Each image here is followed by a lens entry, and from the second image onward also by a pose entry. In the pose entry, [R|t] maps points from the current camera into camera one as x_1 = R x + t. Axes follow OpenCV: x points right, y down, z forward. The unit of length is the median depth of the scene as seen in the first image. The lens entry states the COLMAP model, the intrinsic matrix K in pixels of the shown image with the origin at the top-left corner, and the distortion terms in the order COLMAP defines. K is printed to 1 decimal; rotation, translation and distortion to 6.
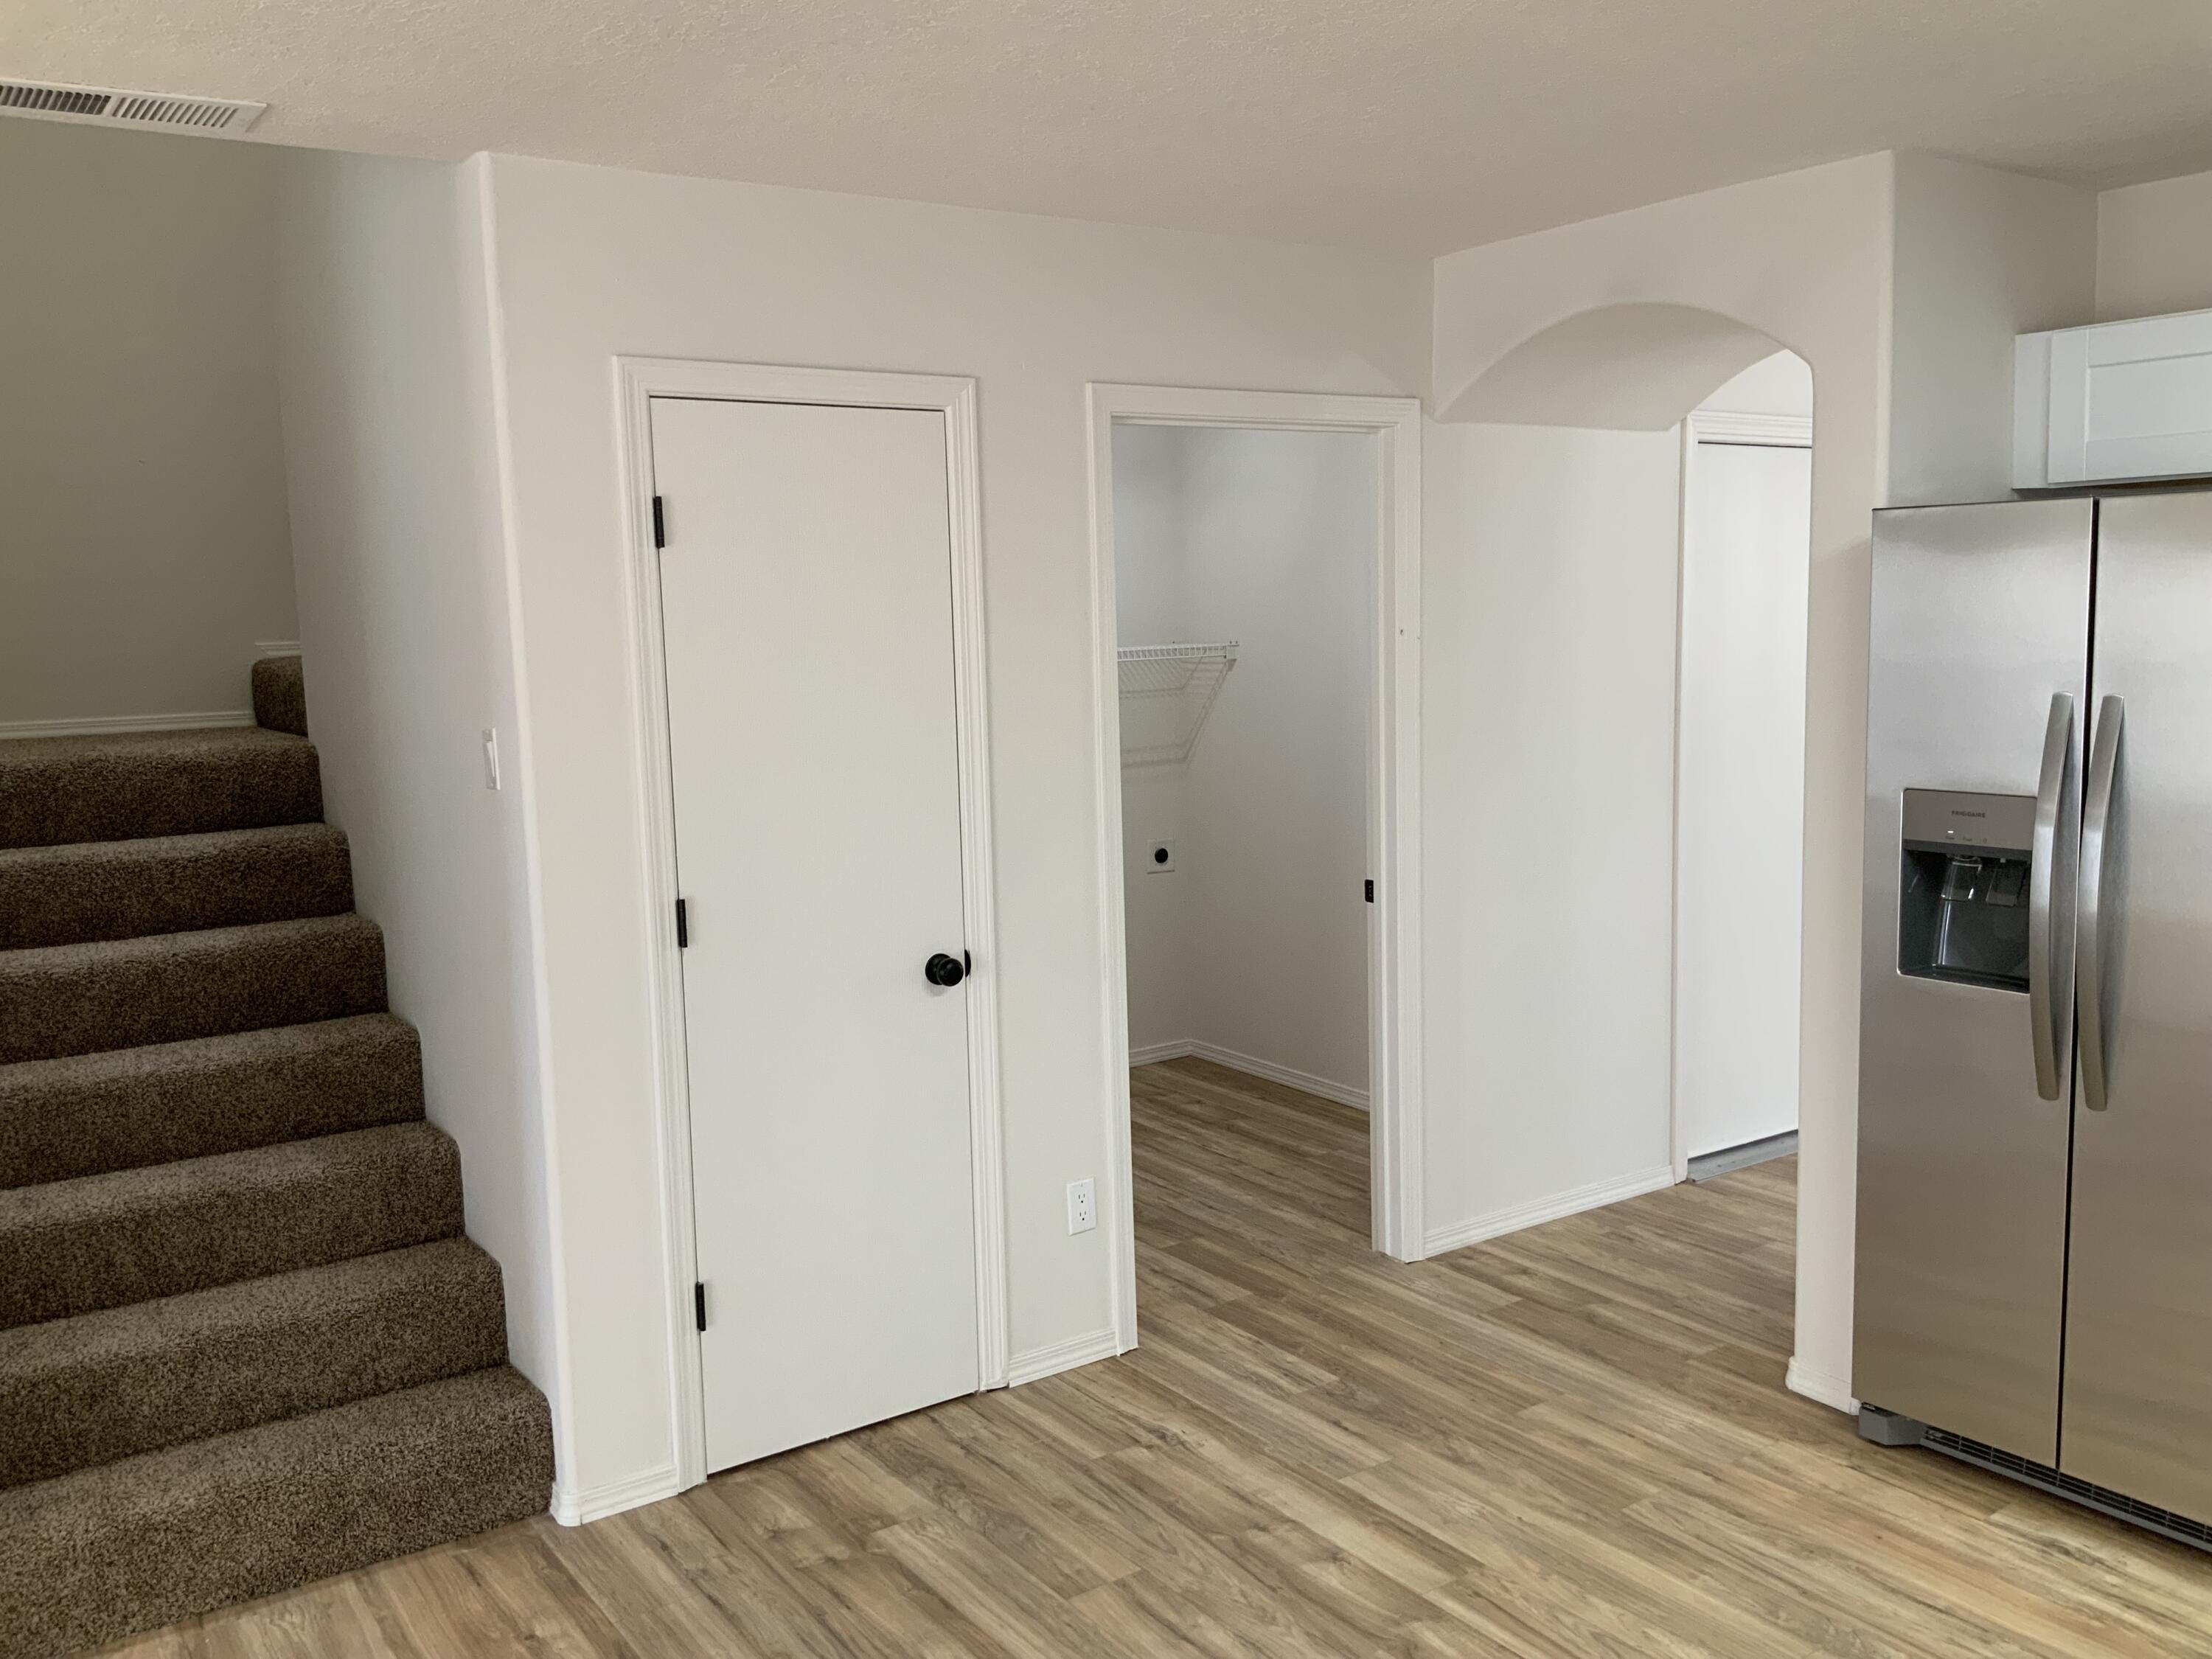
lens RADIAL K [[1857.9, 0, 1100.1], [0, 1857.9, 812.8], [0, 0, 1]] dist [0.029963, -0.061352]
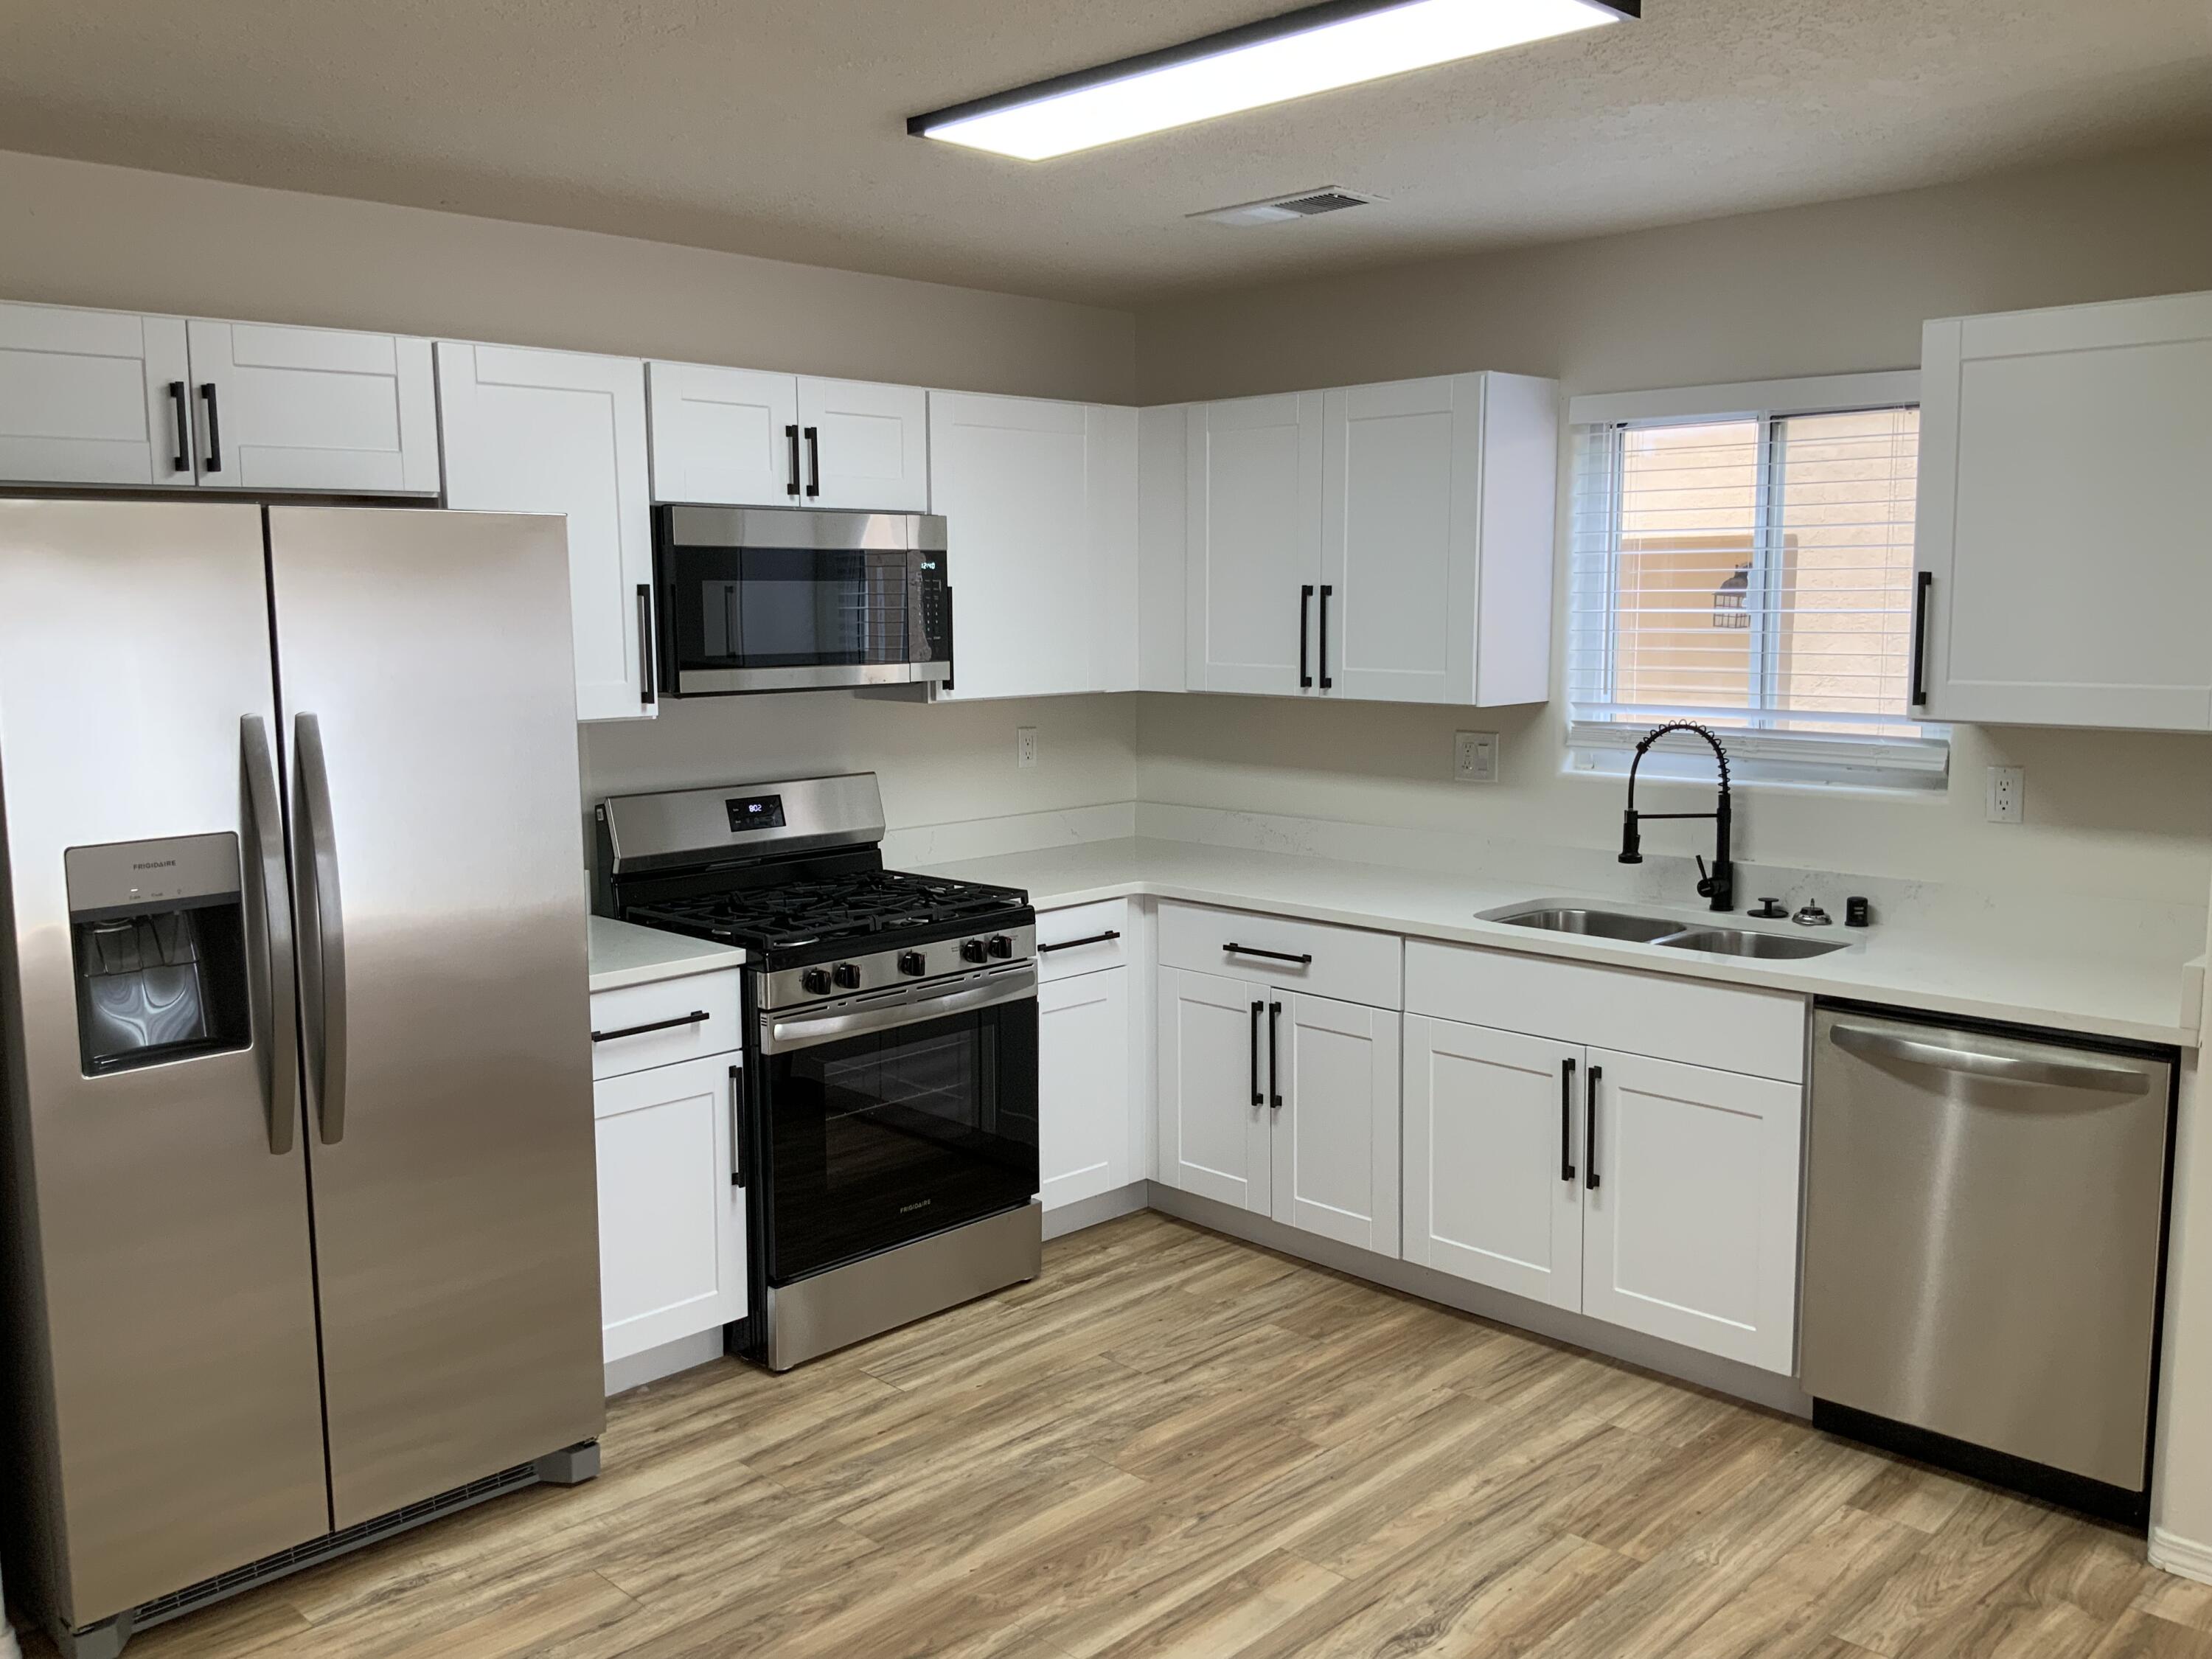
lens RADIAL K [[1816.3, 0, 1094.6], [0, 1816.3, 826.0], [0, 0, 1]] dist [0.062084, -0.124270]
pose [[-0.179440, -0.097379, 0.978938, -0.407611], [0.125680, 0.984666, 0.120986, -0.060972], [-0.975708, 0.144743, -0.164450, 0.684905]]
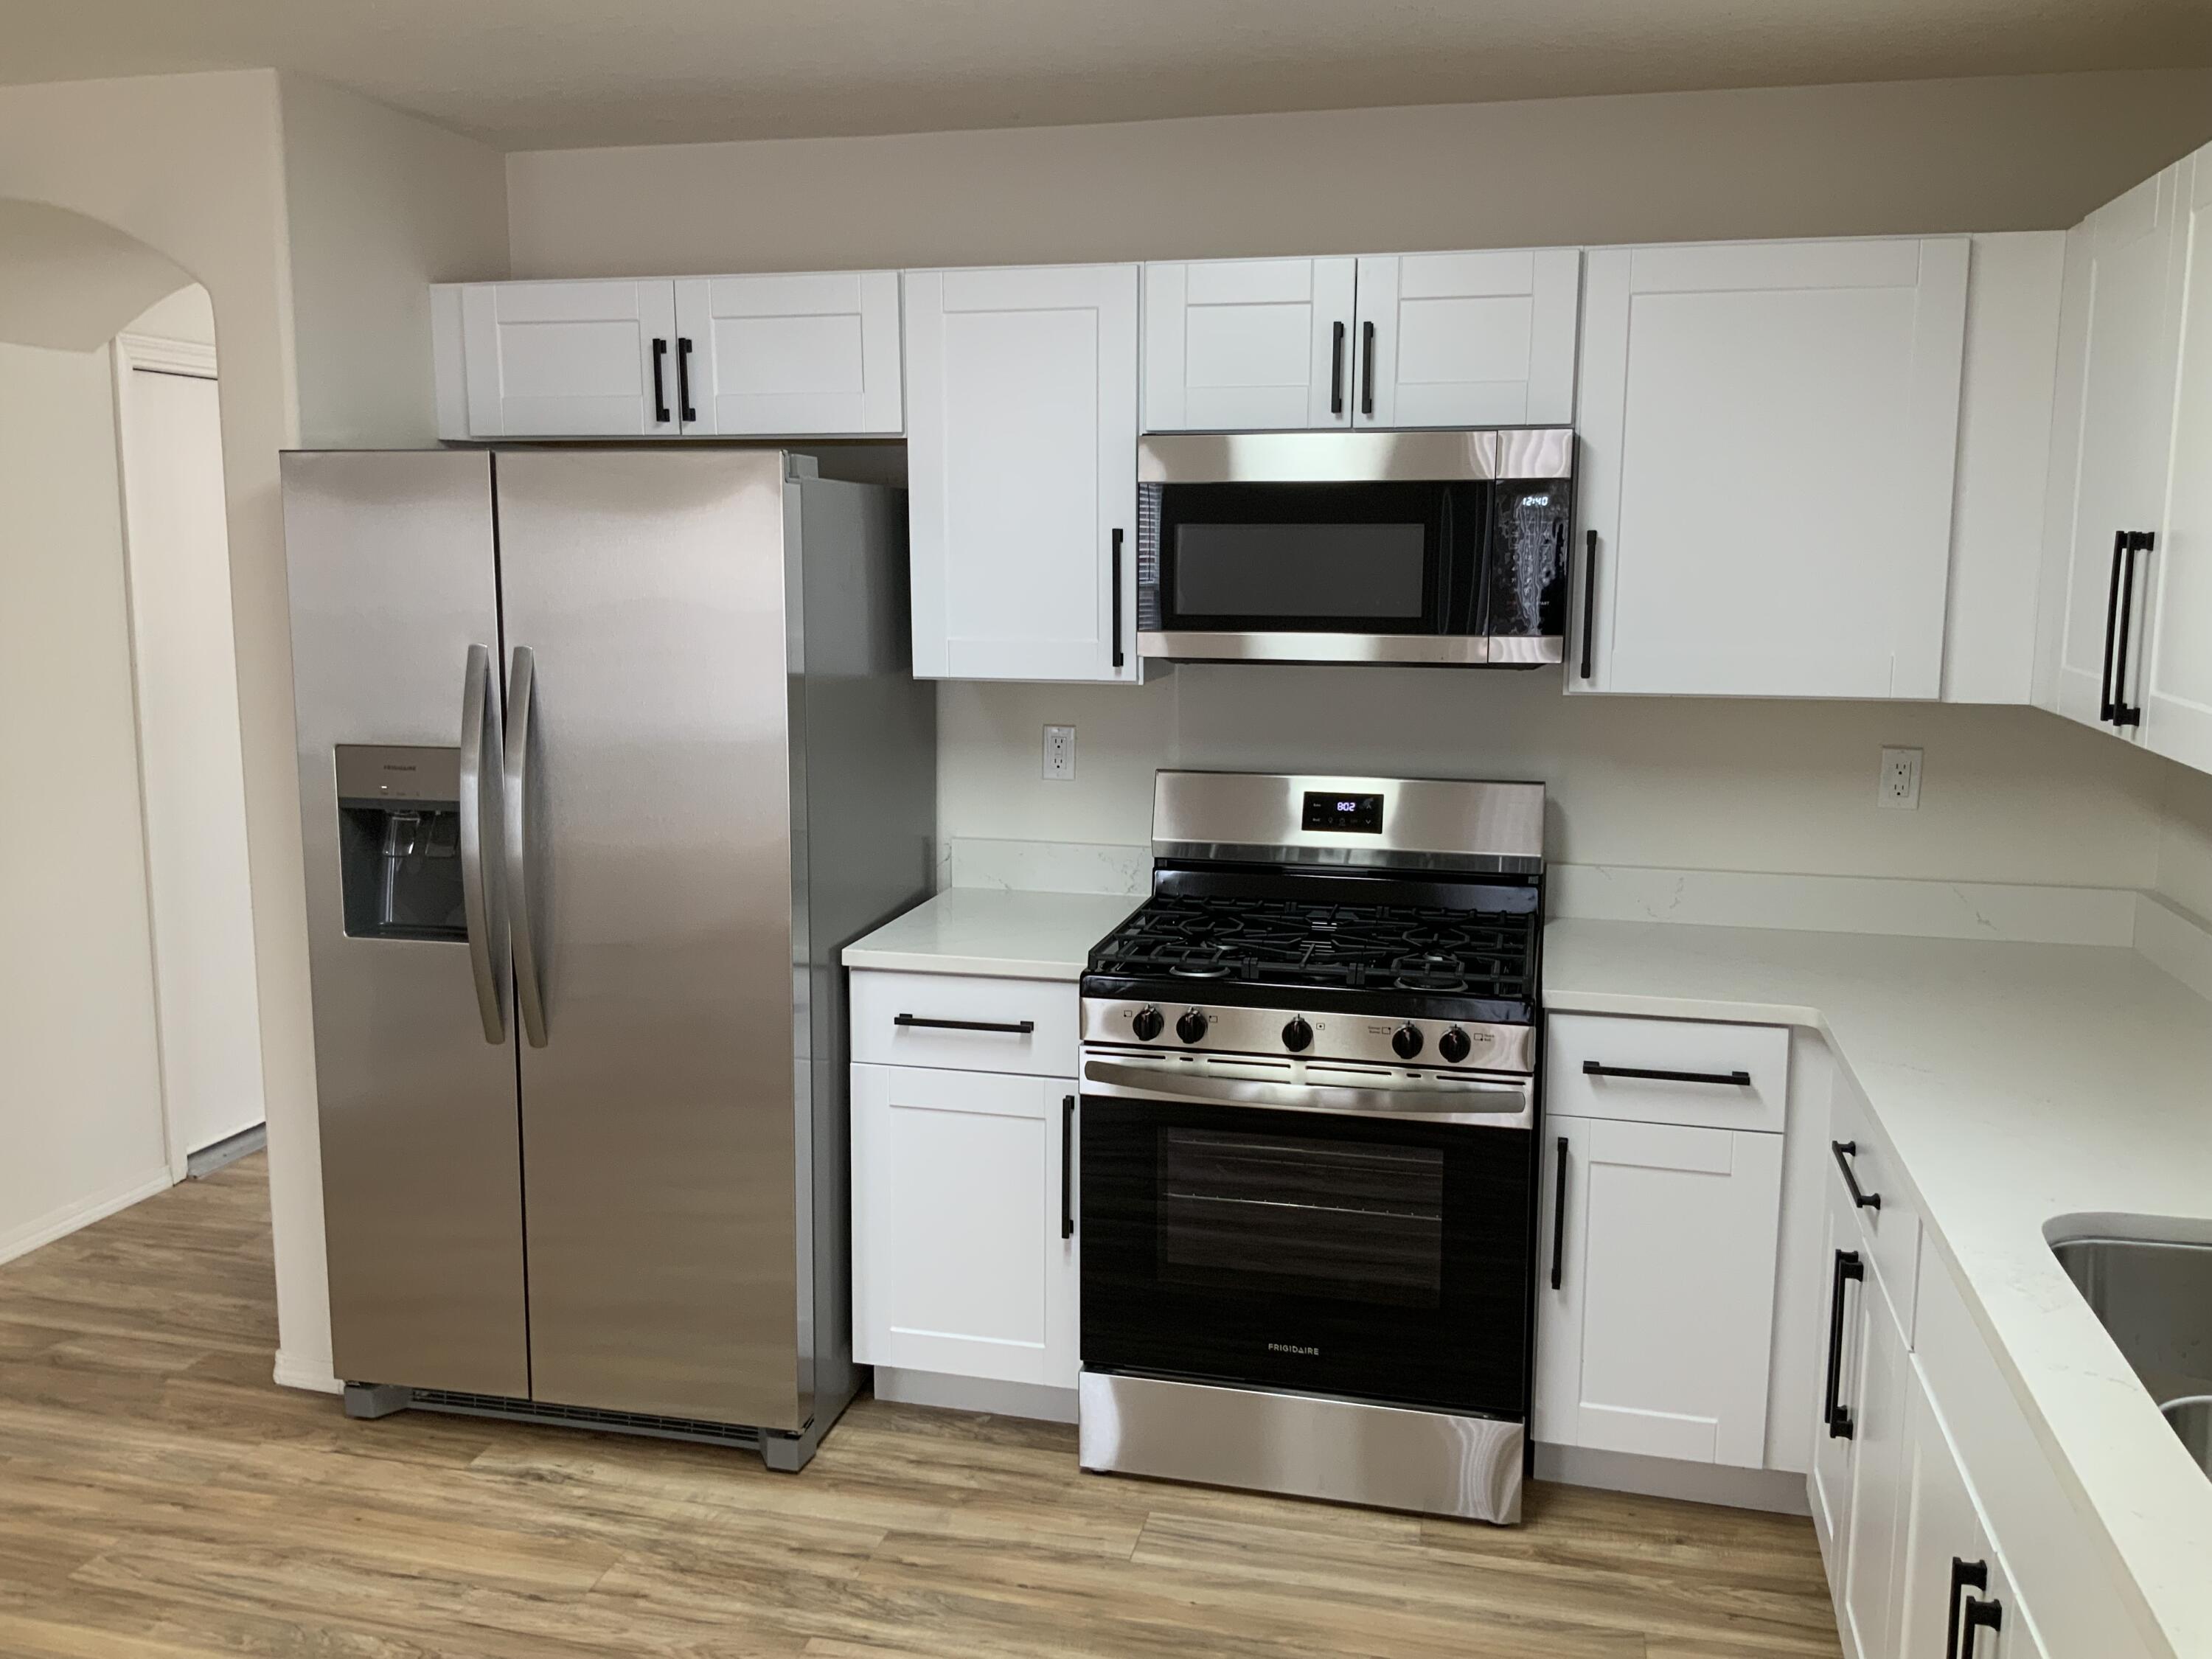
lens RADIAL K [[1831.0, 0, 1103.1], [0, 1831.0, 818.5], [0, 0, 1]] dist [0.120107, -0.240311]
pose [[0.748112, -0.072560, 0.659594, 0.091989], [0.053837, 0.997364, 0.048655, -0.000296], [-0.661385, -0.000889, 0.750046, 0.019318]]
